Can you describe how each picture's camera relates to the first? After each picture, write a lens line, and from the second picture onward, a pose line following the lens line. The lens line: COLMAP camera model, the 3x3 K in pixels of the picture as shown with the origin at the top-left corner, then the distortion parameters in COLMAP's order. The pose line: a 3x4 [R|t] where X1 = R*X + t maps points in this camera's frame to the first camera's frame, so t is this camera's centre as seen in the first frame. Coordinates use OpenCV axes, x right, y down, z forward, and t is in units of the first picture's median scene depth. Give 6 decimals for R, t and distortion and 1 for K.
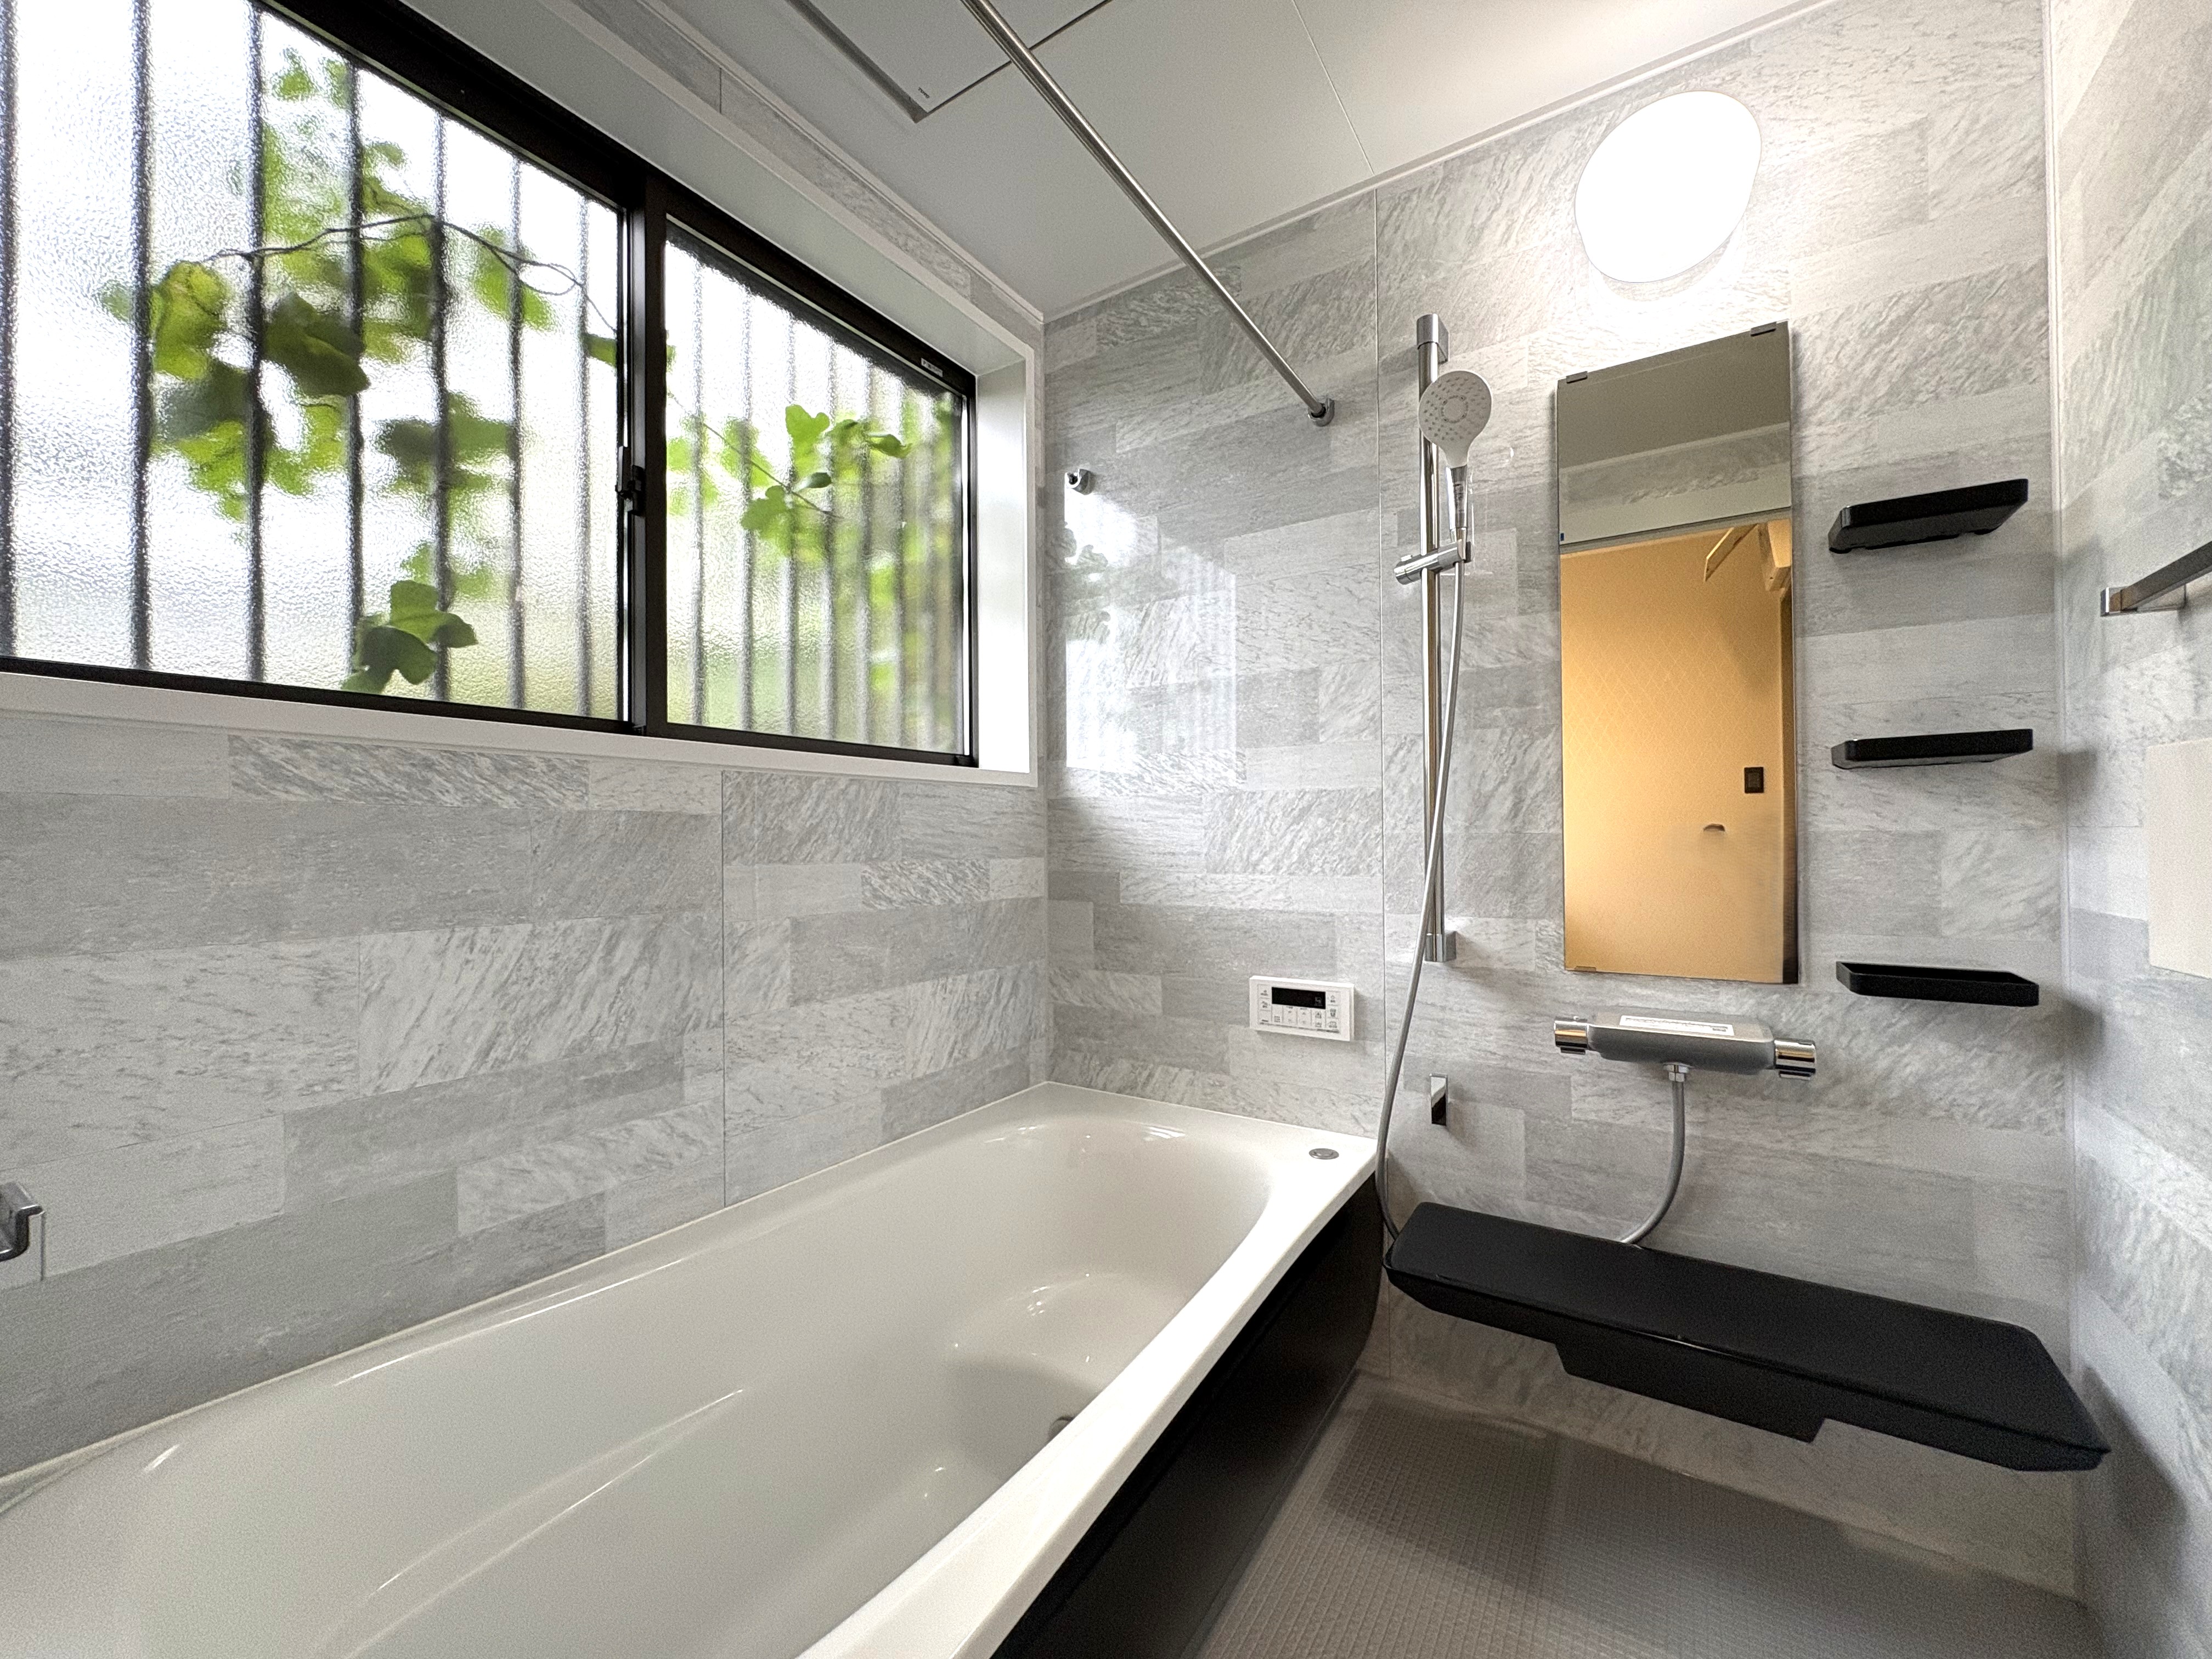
lens RADIAL K [[879.0, 0, 1107.2], [0, 879.0, 830.3], [0, 0, 1]] dist [-0.001699, -0.001132]
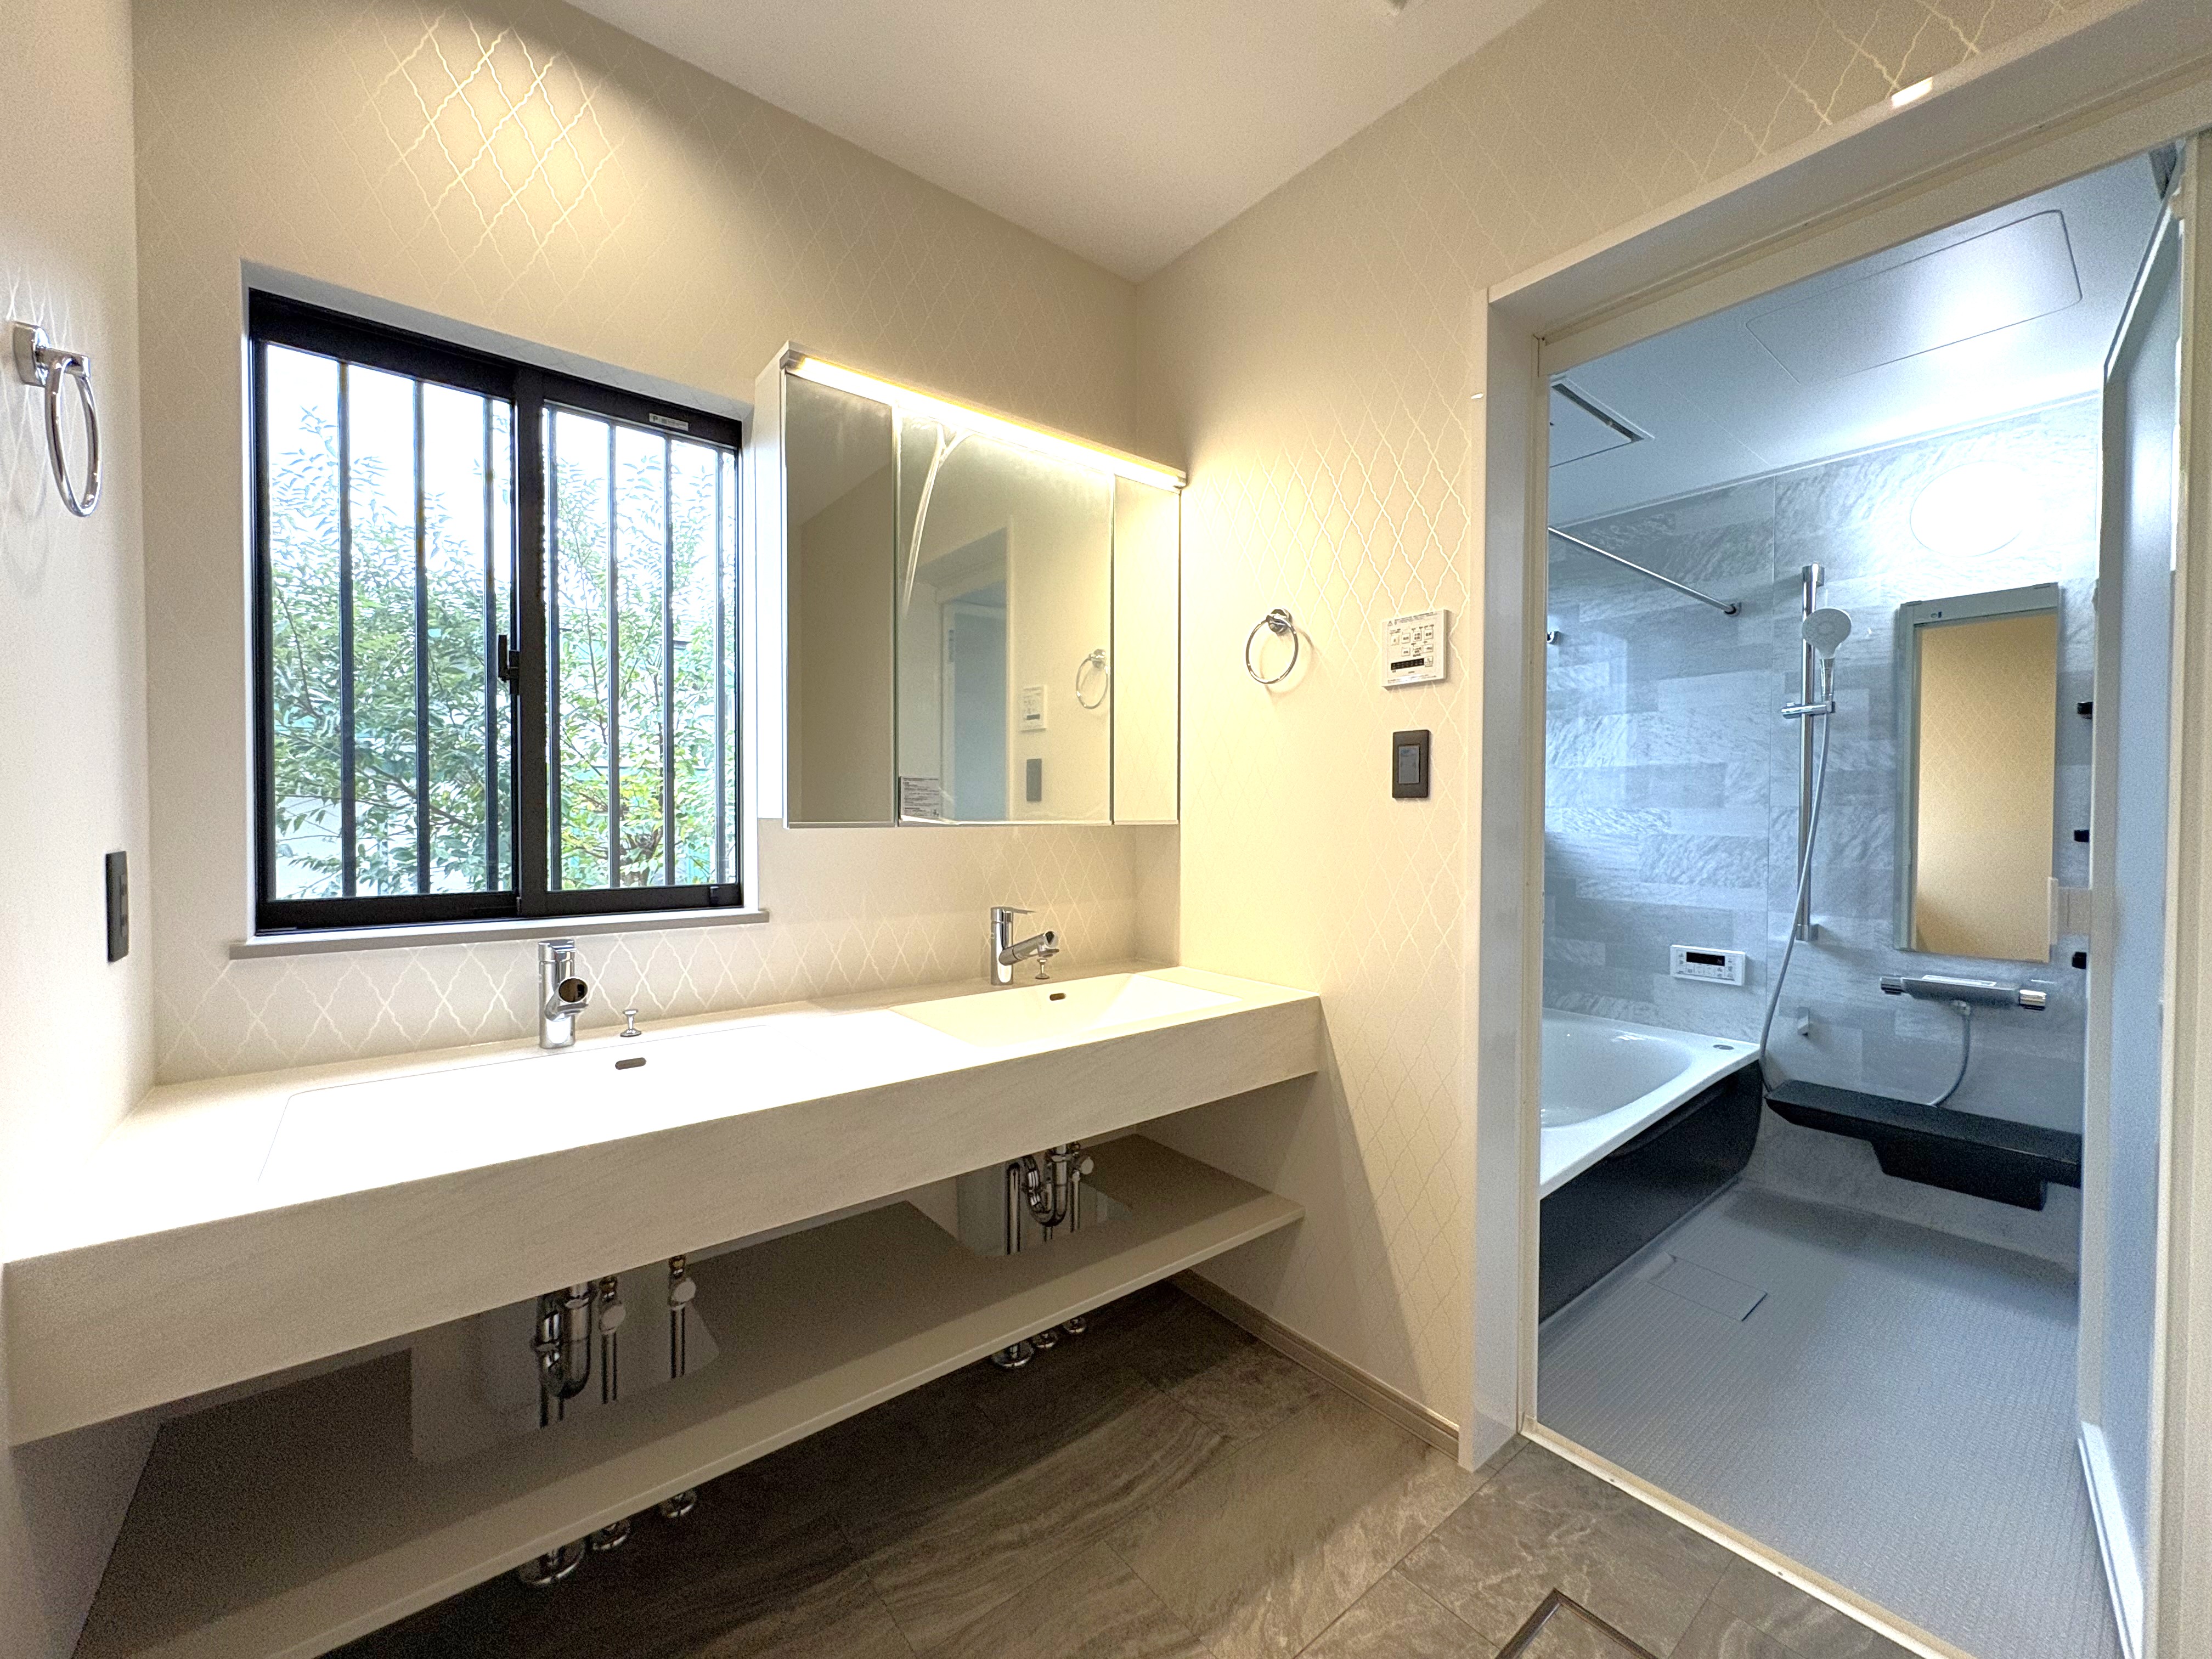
lens RADIAL K [[879.0, 0, 1102.2], [0, 879.0, 830.3], [0, 0, 1]] dist [-0.001699, -0.001132]
pose [[0.947268, 0.017142, -0.319983, -0.377391], [-0.007658, 0.999494, 0.030876, -0.108623], [0.320350, -0.026798, 0.946920, -1.051021]]
